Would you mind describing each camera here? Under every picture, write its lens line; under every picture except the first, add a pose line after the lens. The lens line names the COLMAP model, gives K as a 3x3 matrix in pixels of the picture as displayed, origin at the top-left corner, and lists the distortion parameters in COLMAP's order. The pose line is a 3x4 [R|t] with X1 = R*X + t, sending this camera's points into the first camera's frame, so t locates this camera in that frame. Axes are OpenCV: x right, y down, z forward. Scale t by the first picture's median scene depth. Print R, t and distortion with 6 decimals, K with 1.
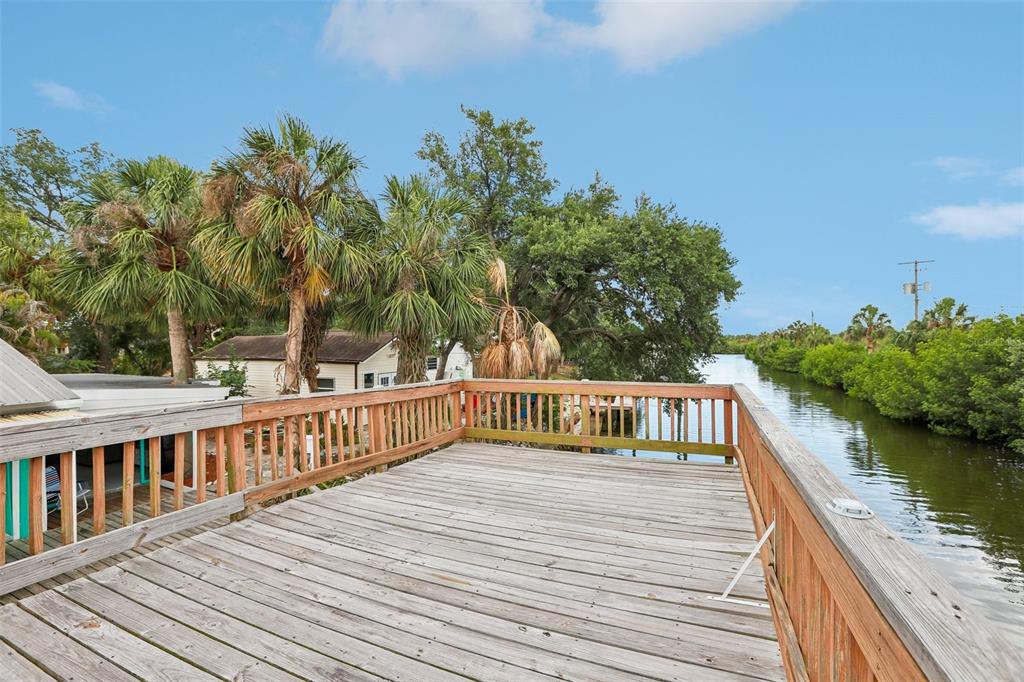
lens RADIAL K [[459.7, 0, 506.6], [0, 459.7, 346.6], [0, 0, 1]] dist [-0.040553, 0.010783]
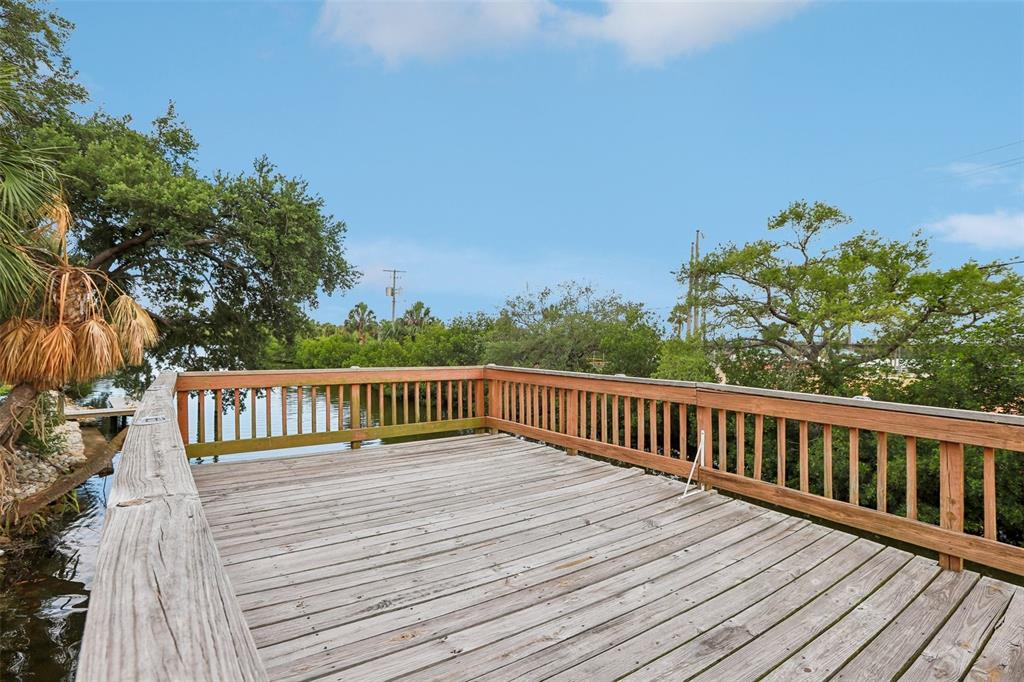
lens RADIAL K [[480.0, 0, 512.0], [0, 480.0, 341.0], [0, 0, 1]] dist [-0.042233, 0.000631]
pose [[0.513611, 0.011988, 0.857939, -0.767885], [-0.019620, 0.999805, -0.002225, 0.031901], [-0.857799, -0.015690, 0.513746, 0.434635]]
